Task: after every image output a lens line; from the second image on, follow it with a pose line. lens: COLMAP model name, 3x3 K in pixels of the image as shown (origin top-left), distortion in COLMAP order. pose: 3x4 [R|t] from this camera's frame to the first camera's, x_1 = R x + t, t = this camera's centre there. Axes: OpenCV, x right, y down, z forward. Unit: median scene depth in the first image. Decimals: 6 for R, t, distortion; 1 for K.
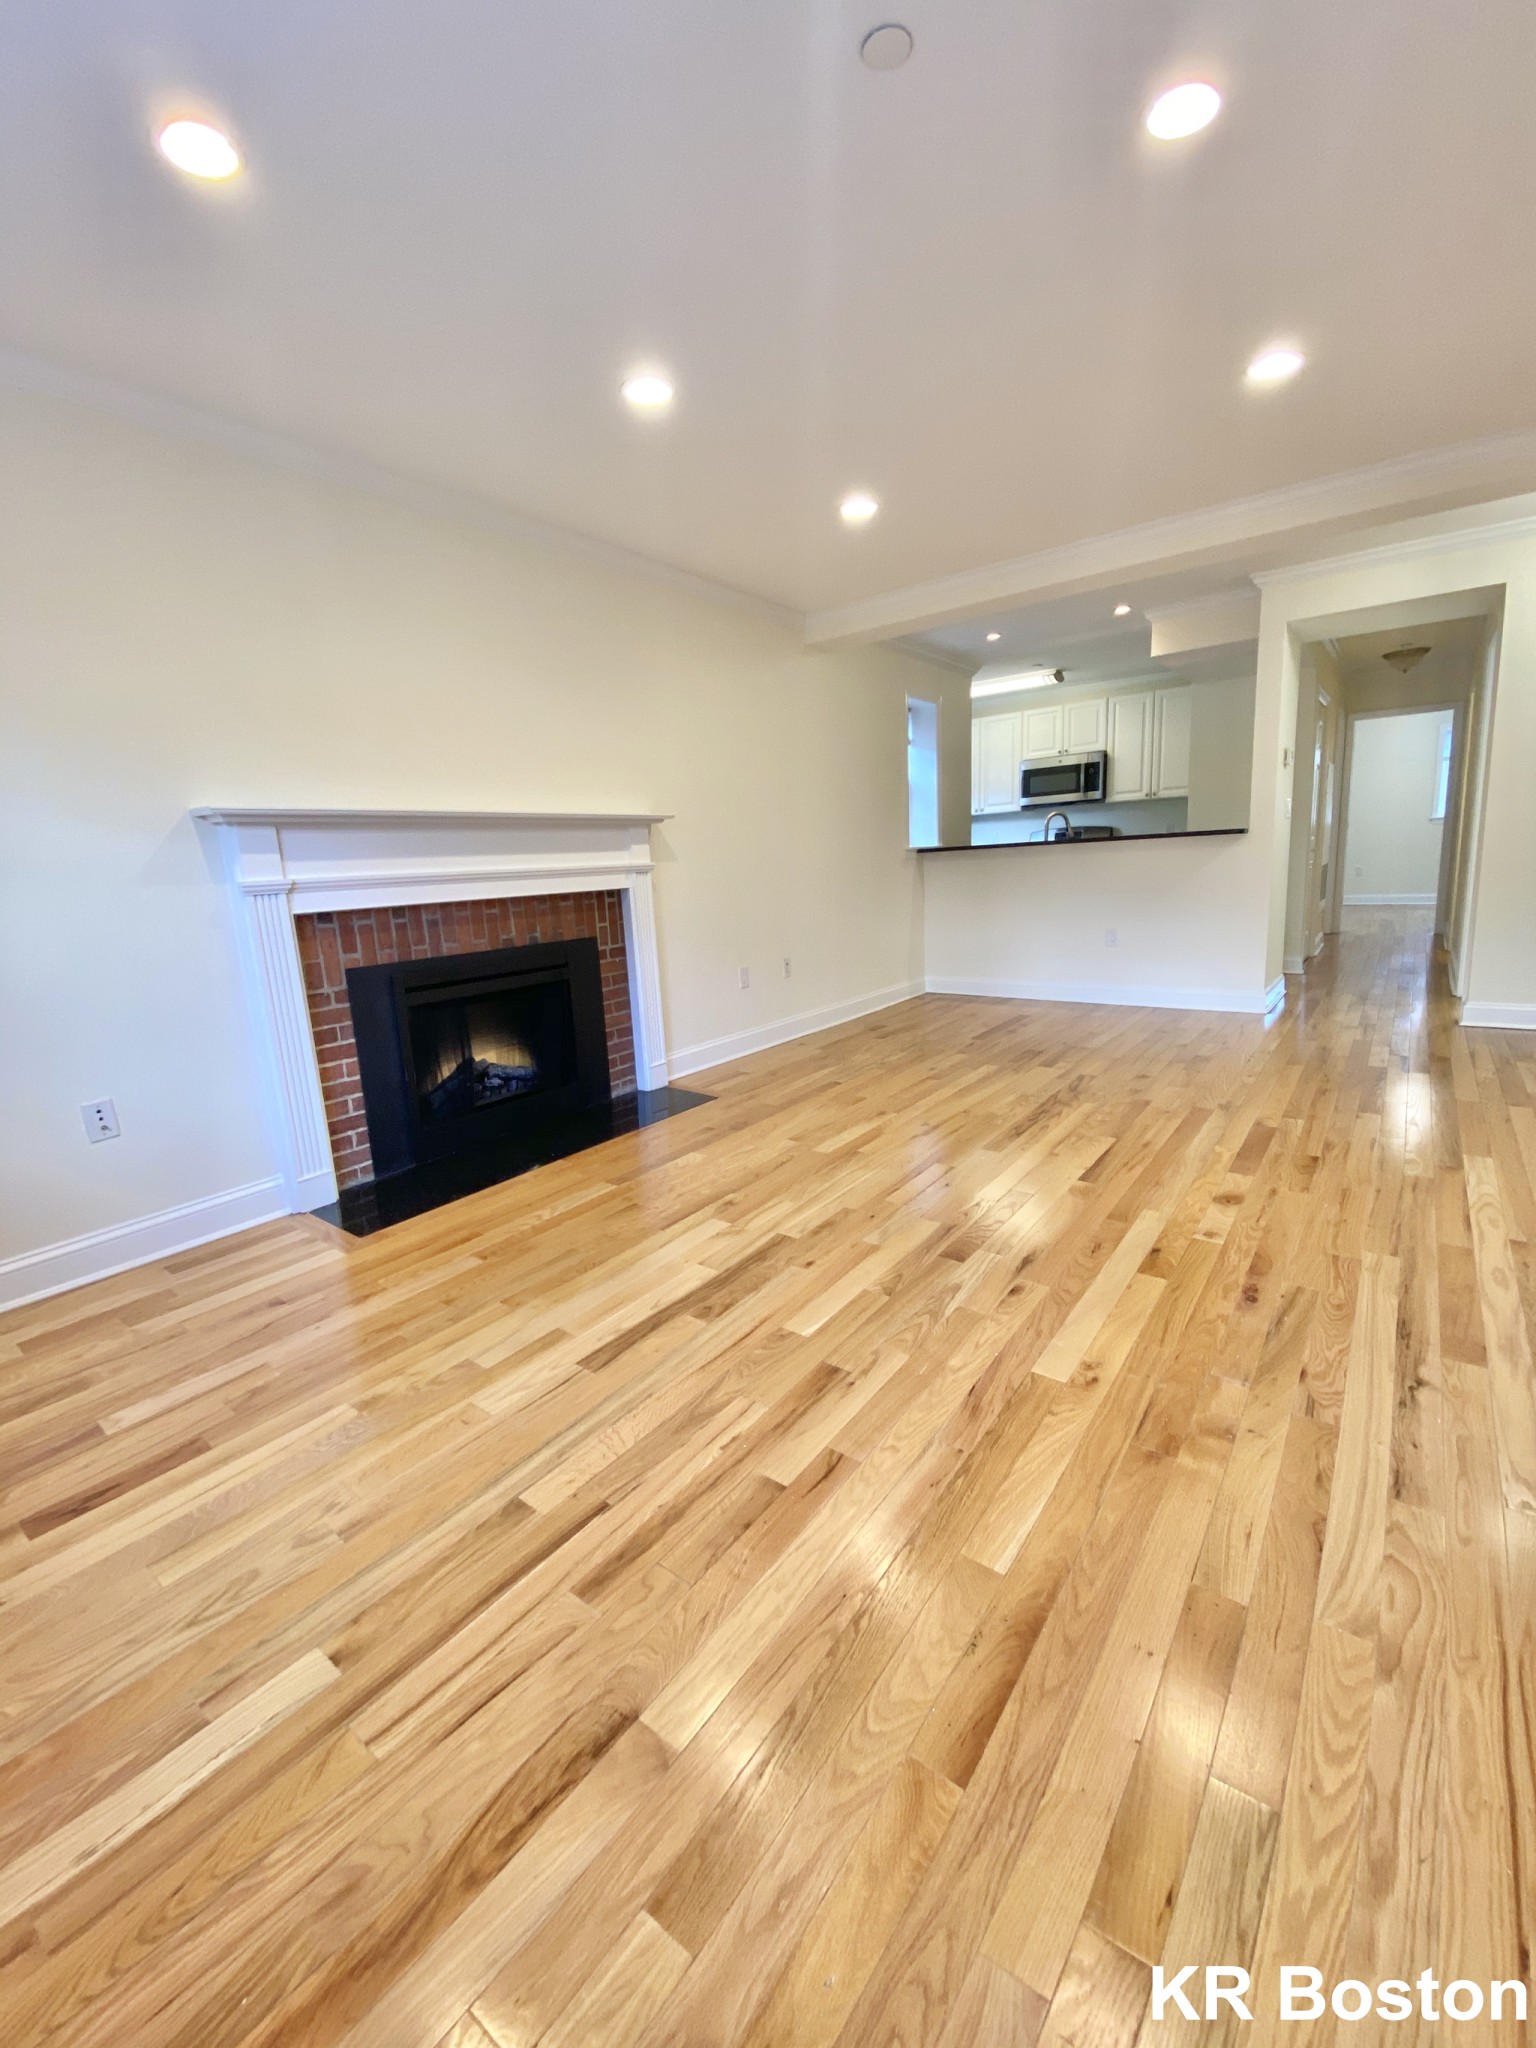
lens RADIAL K [[813.7, 0, 740.6], [0, 813.7, 1018.2], [0, 0, 1]] dist [0.045744, -0.039721]
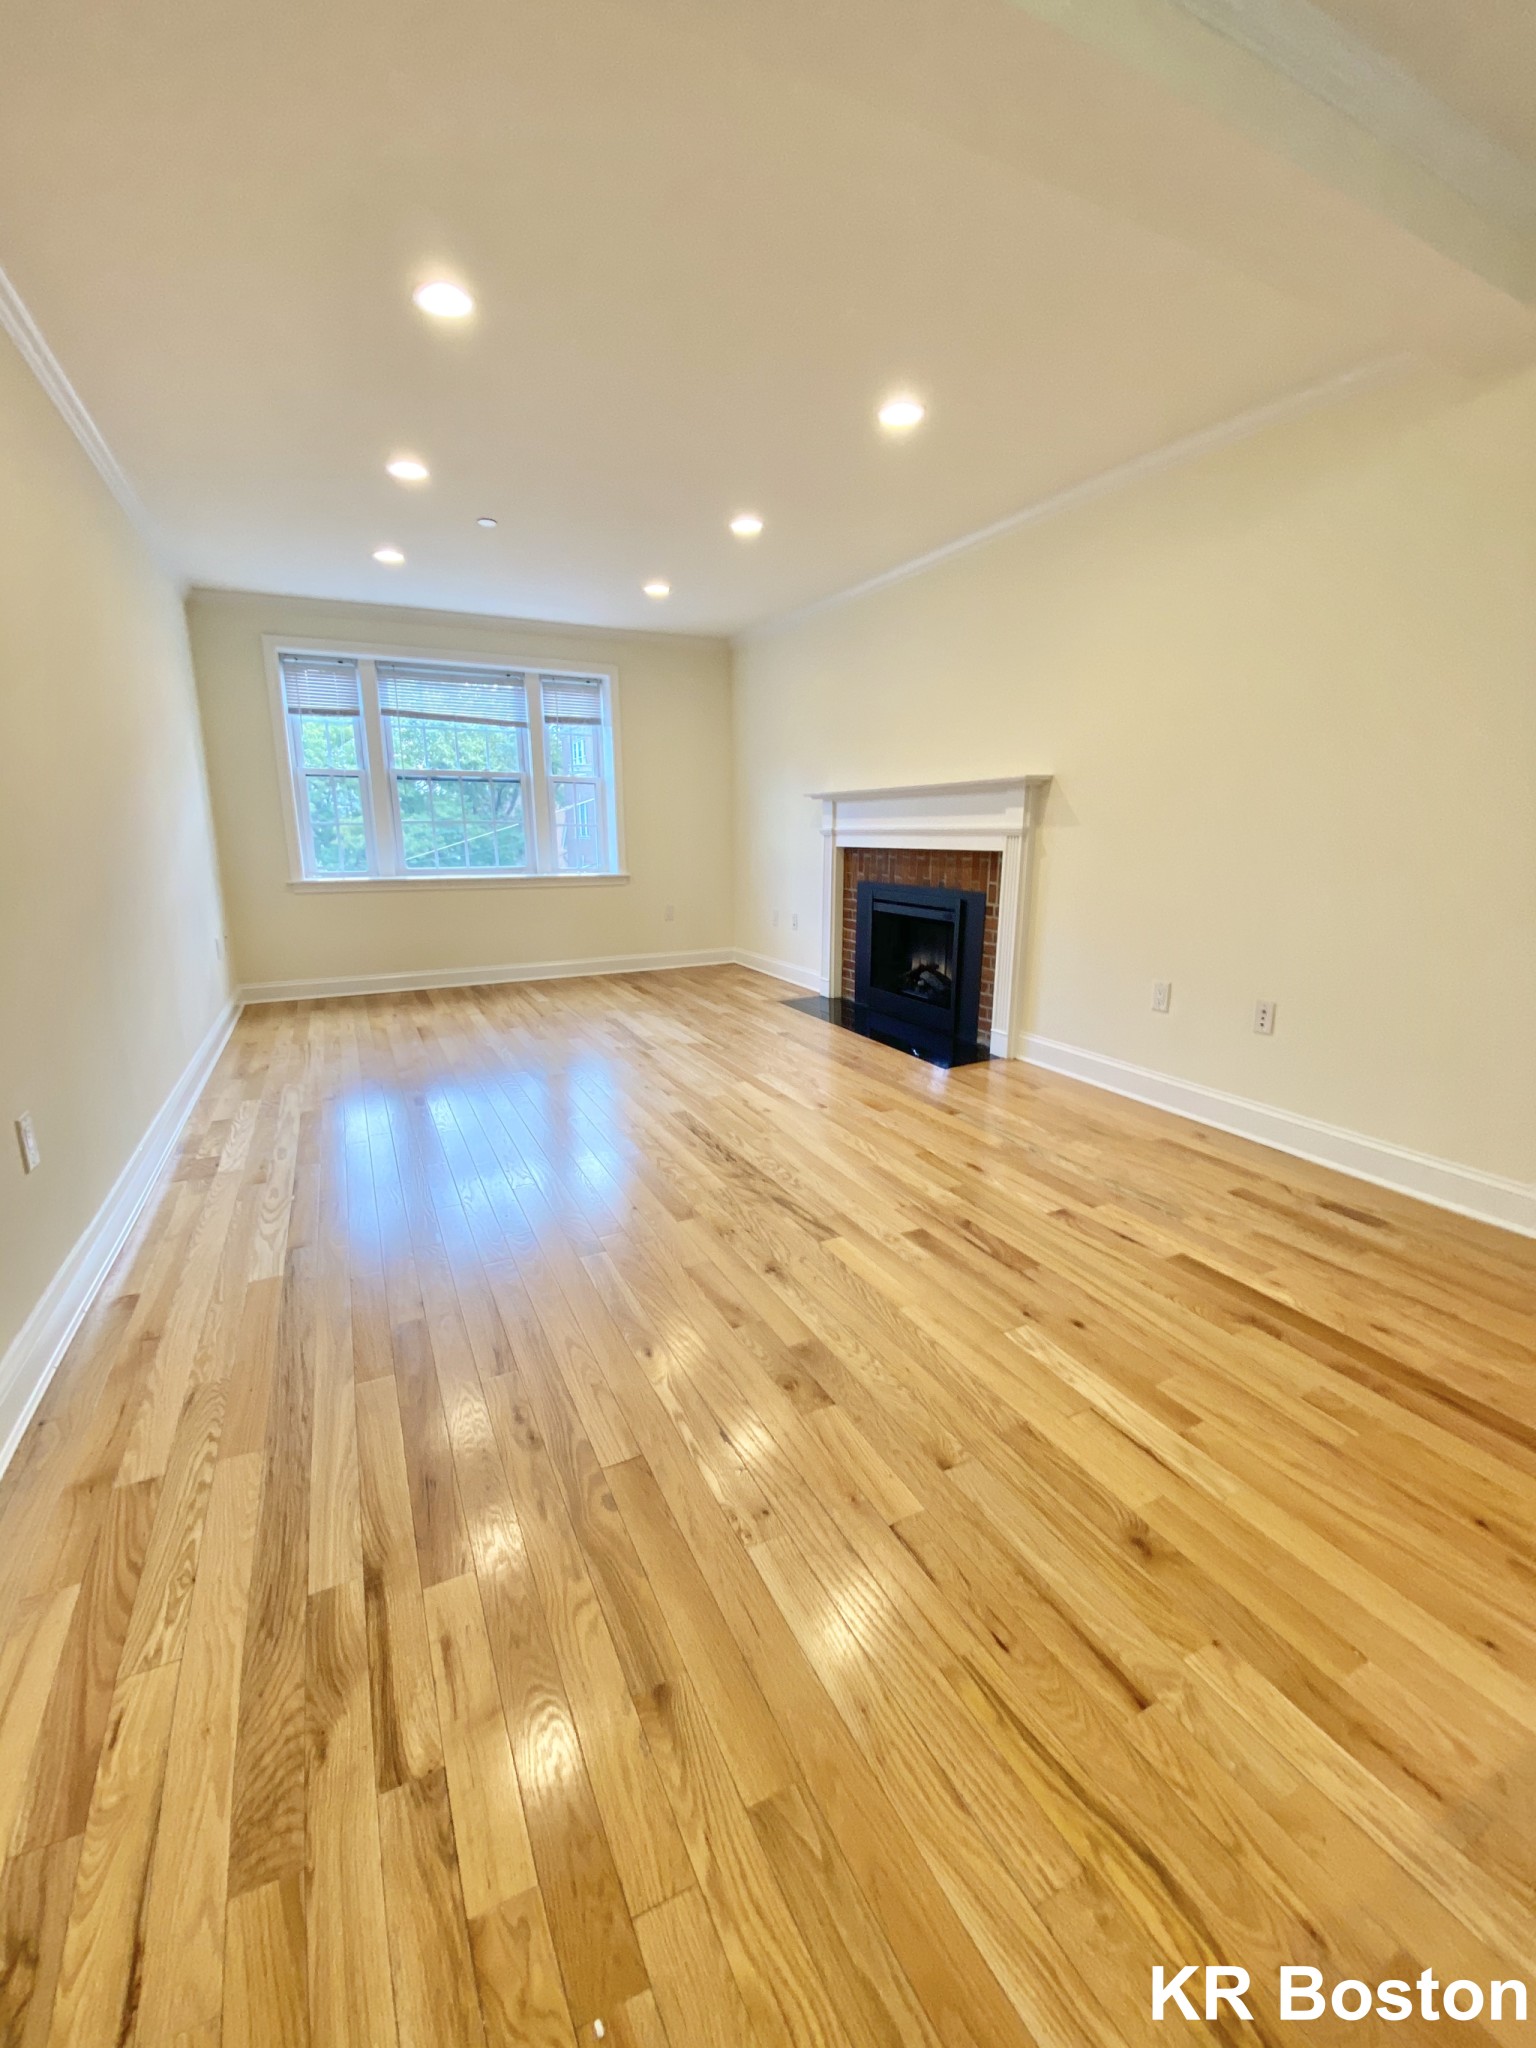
lens RADIAL K [[837.3, 0, 756.6], [0, 837.3, 1022.9], [0, 0, 1]] dist [0.012232, -0.017644]
pose [[-0.432844, 0.261704, -0.862645, 1.091326], [-0.135266, 0.927244, 0.349172, -0.326215], [0.891263, 0.267824, -0.365953, 1.337283]]
